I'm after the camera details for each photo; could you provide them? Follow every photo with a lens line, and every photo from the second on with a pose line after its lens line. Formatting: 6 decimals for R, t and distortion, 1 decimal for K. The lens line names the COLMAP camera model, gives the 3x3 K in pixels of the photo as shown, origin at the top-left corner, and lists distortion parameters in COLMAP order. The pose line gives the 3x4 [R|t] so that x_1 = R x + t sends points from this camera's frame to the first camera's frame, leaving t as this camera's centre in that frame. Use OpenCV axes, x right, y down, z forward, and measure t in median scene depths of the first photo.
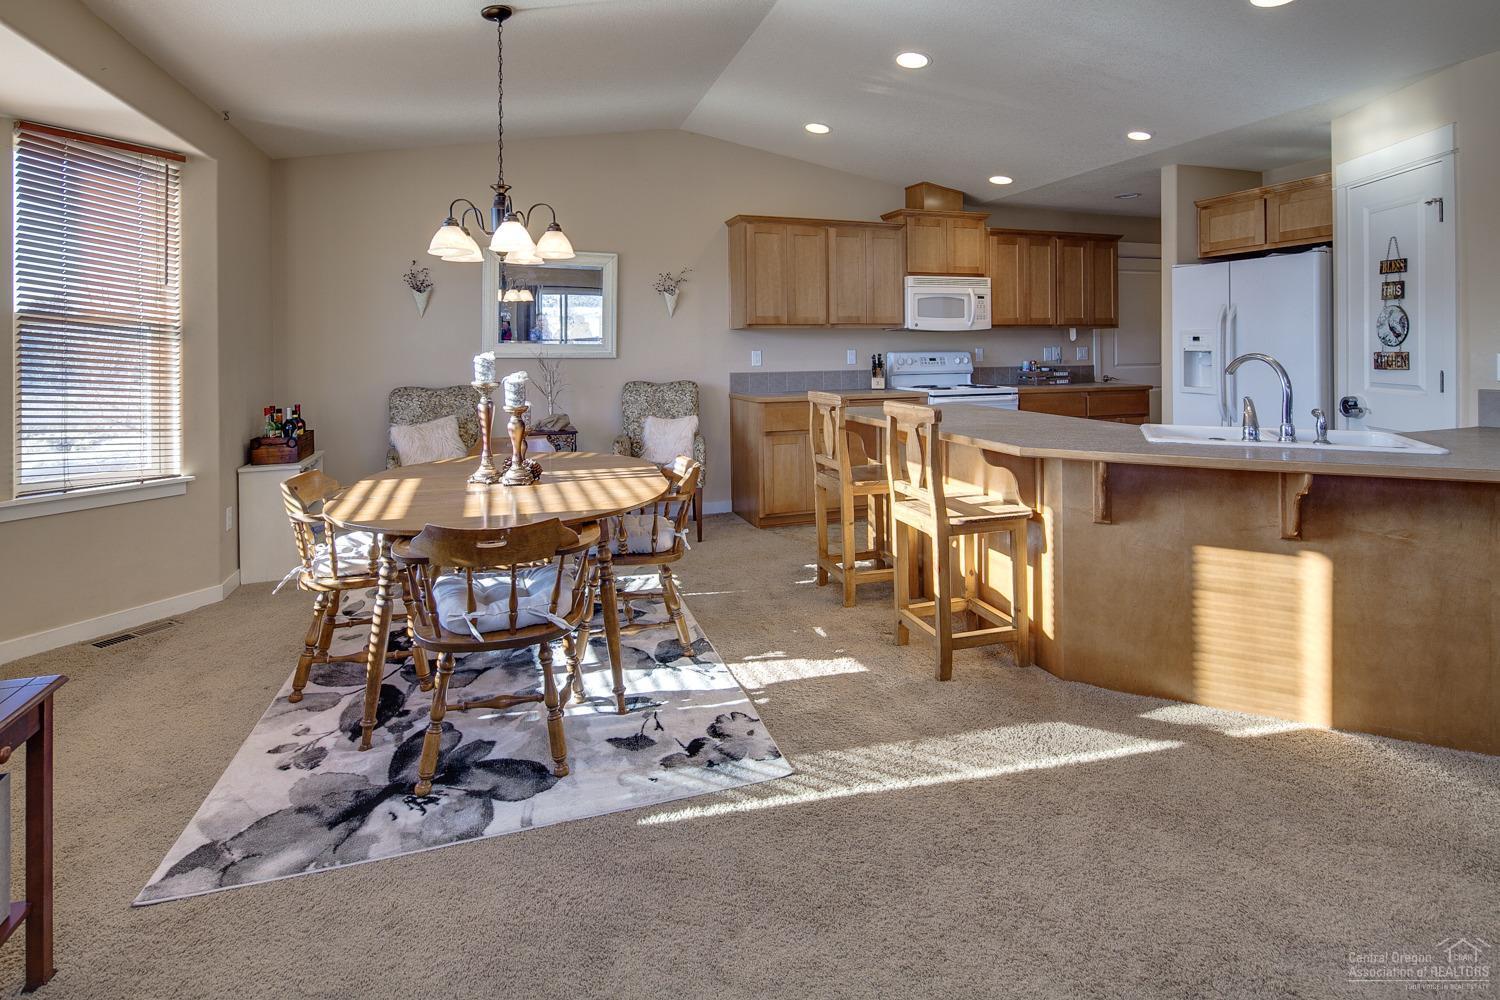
lens RADIAL K [[726.4, 0, 752.3], [0, 726.4, 346.3], [0, 0, 1]] dist [0.000042, -0.000926]
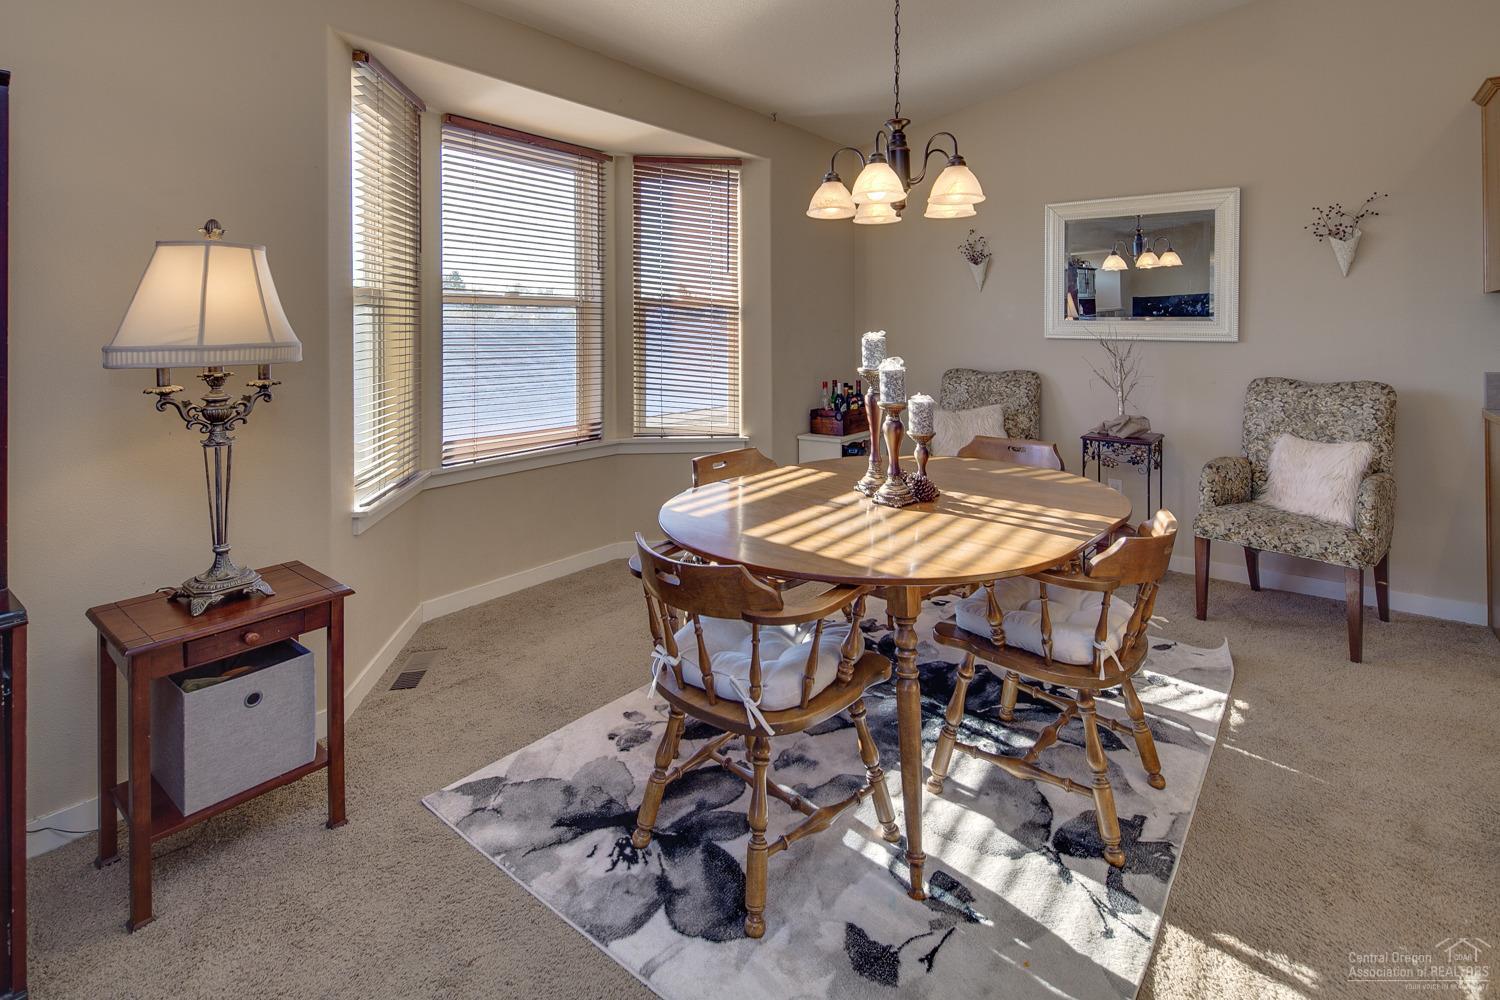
lens RADIAL K [[730.0, 0, 756.4], [0, 730.0, 325.8], [0, 0, 1]] dist [0.000268, -0.001446]
pose [[0.547094, 0.002293, -0.837068, 0.243008], [0.000570, 0.999995, 0.003112, -0.001240], [0.837071, -0.002180, 0.547090, 0.452300]]
